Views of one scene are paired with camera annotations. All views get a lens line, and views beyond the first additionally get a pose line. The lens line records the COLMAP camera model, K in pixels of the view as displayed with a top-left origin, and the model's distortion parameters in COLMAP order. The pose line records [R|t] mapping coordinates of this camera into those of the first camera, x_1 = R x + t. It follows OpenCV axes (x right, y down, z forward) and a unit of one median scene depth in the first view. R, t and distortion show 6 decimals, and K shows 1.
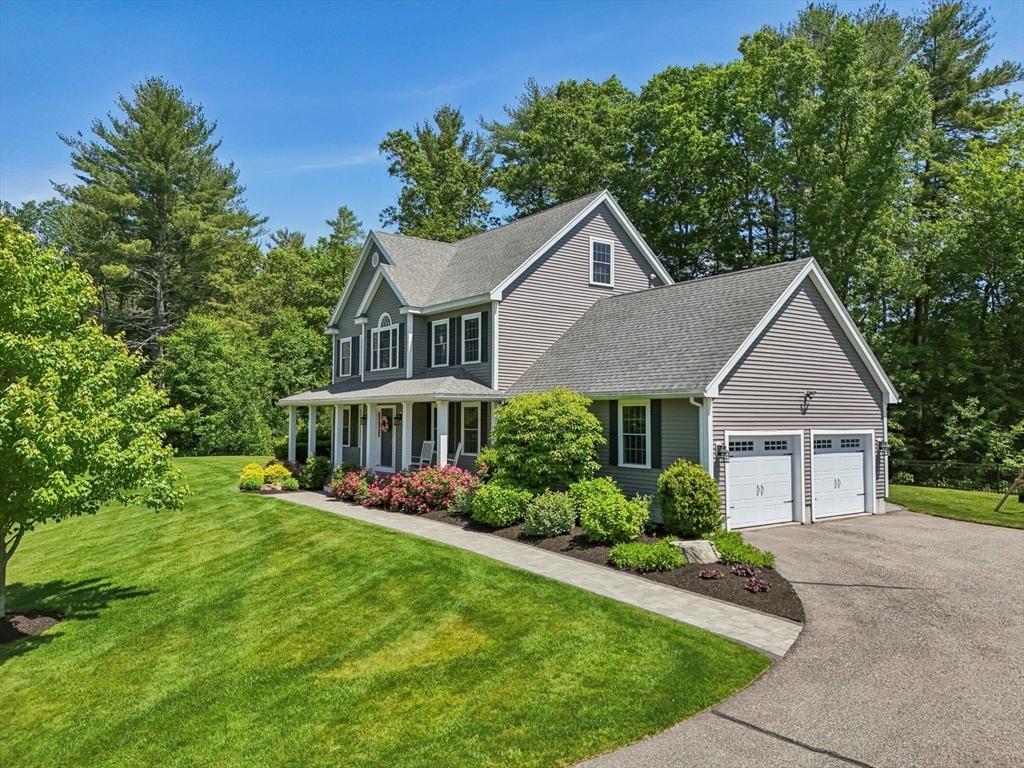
lens RADIAL K [[733.8, 0, 512.0], [0, 733.8, 384.0], [0, 0, 1]] dist [0.027277, -0.002935]
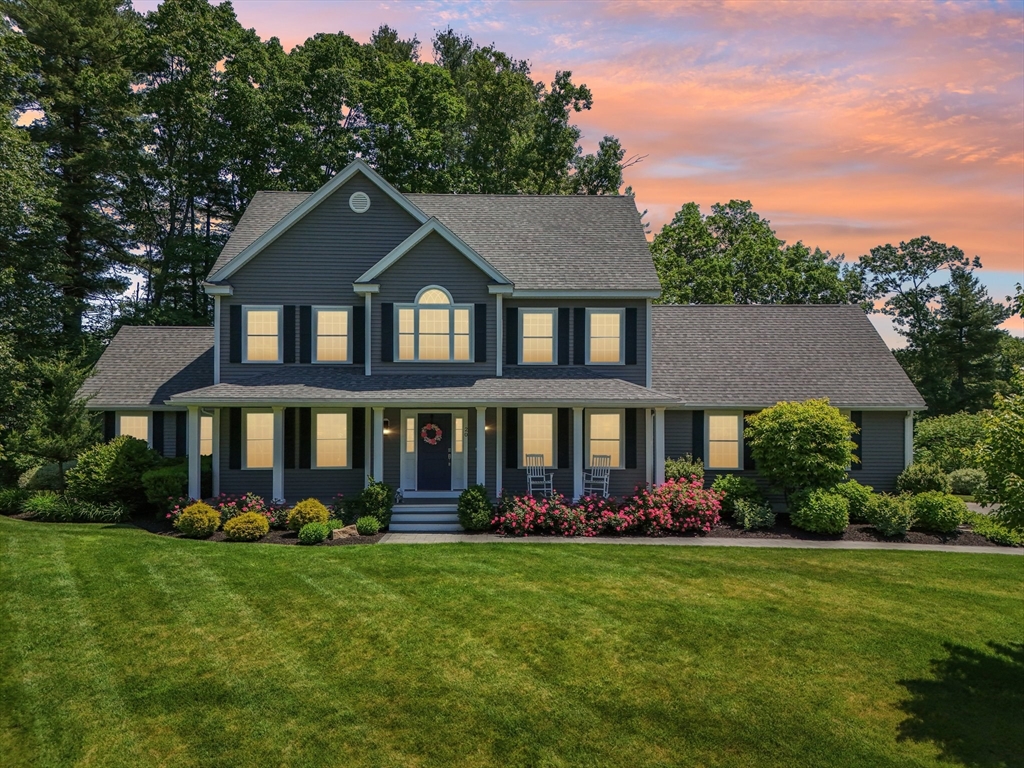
lens RADIAL K [[768.6, 0, 511.7], [0, 768.6, 410.0], [0, 0, 1]] dist [0.067211, -0.085064]
pose [[0.572487, 0.006510, 0.819888, -0.800561], [-0.035158, 0.999244, 0.016615, 0.014714], [-0.819160, -0.038338, 0.572283, 0.501398]]
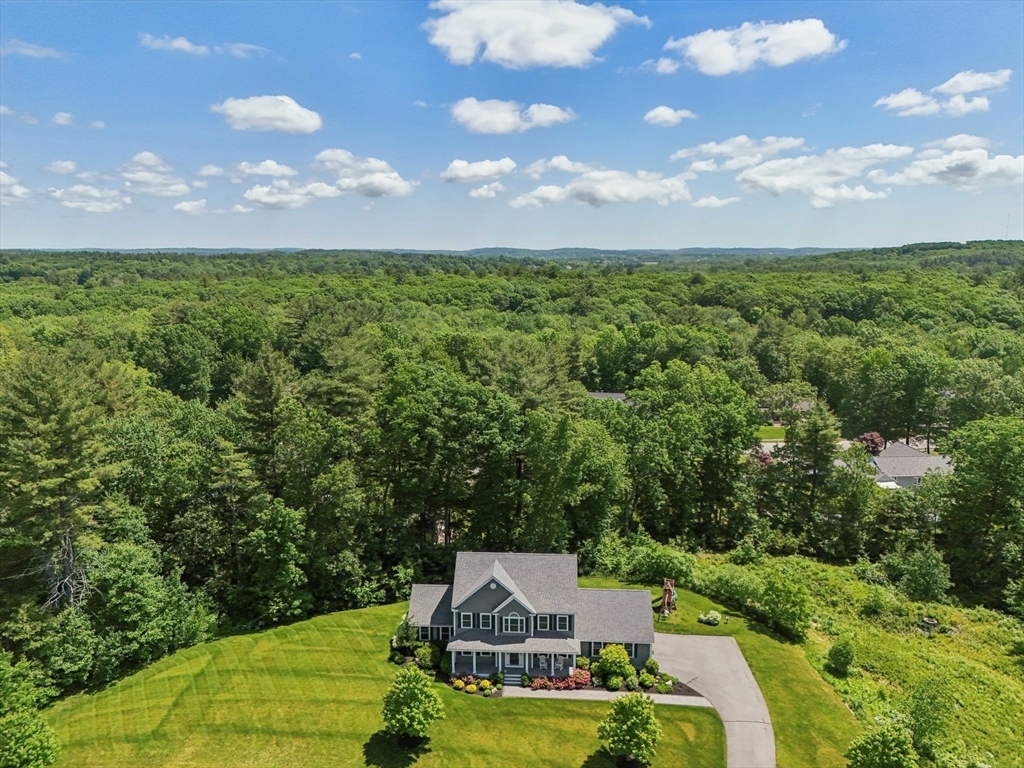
lens RADIAL K [[733.8, 0, 512.0], [0, 733.8, 384.0], [0, 0, 1]] dist [0.027277, -0.002935]
pose [[0.635865, -0.132908, 0.760270, -2.206327], [-0.029220, 0.980209, 0.195796, -1.506536], [-0.771247, -0.146715, 0.619398, -0.566164]]
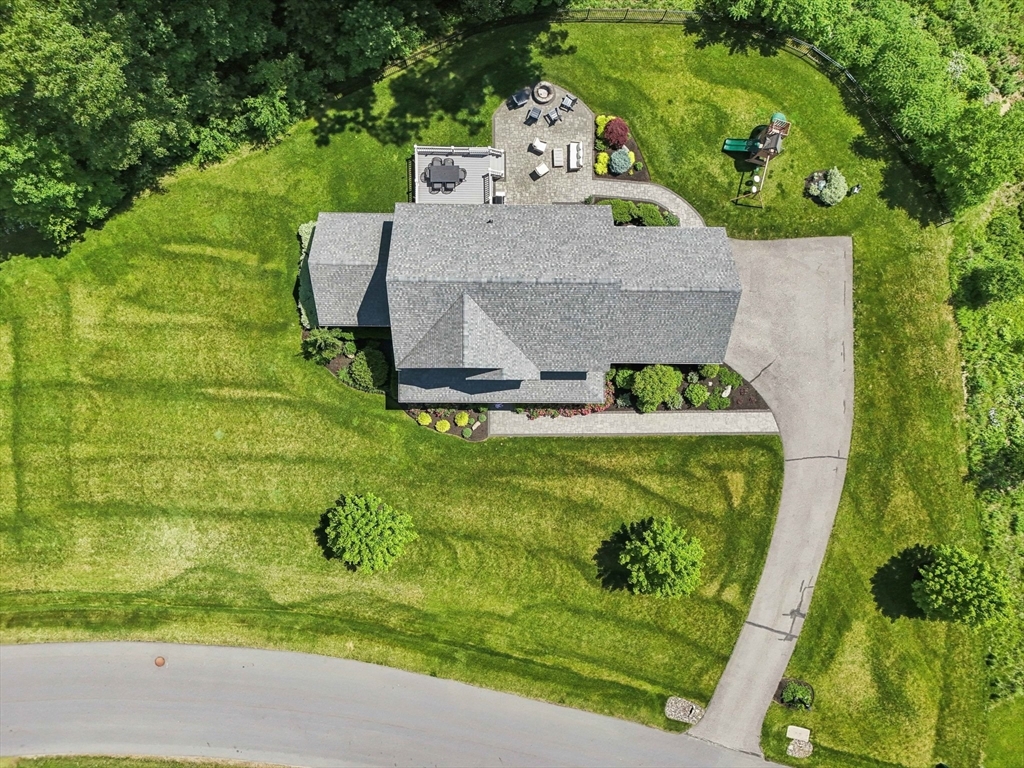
lens RADIAL K [[733.8, 0, 512.0], [0, 733.8, 384.0], [0, 0, 1]] dist [0.027277, -0.002935]
pose [[0.590797, -0.806457, 0.024224, -0.233257], [-0.059866, -0.013876, 0.998110, -1.747342], [-0.804596, -0.591130, -0.056477, 1.098852]]
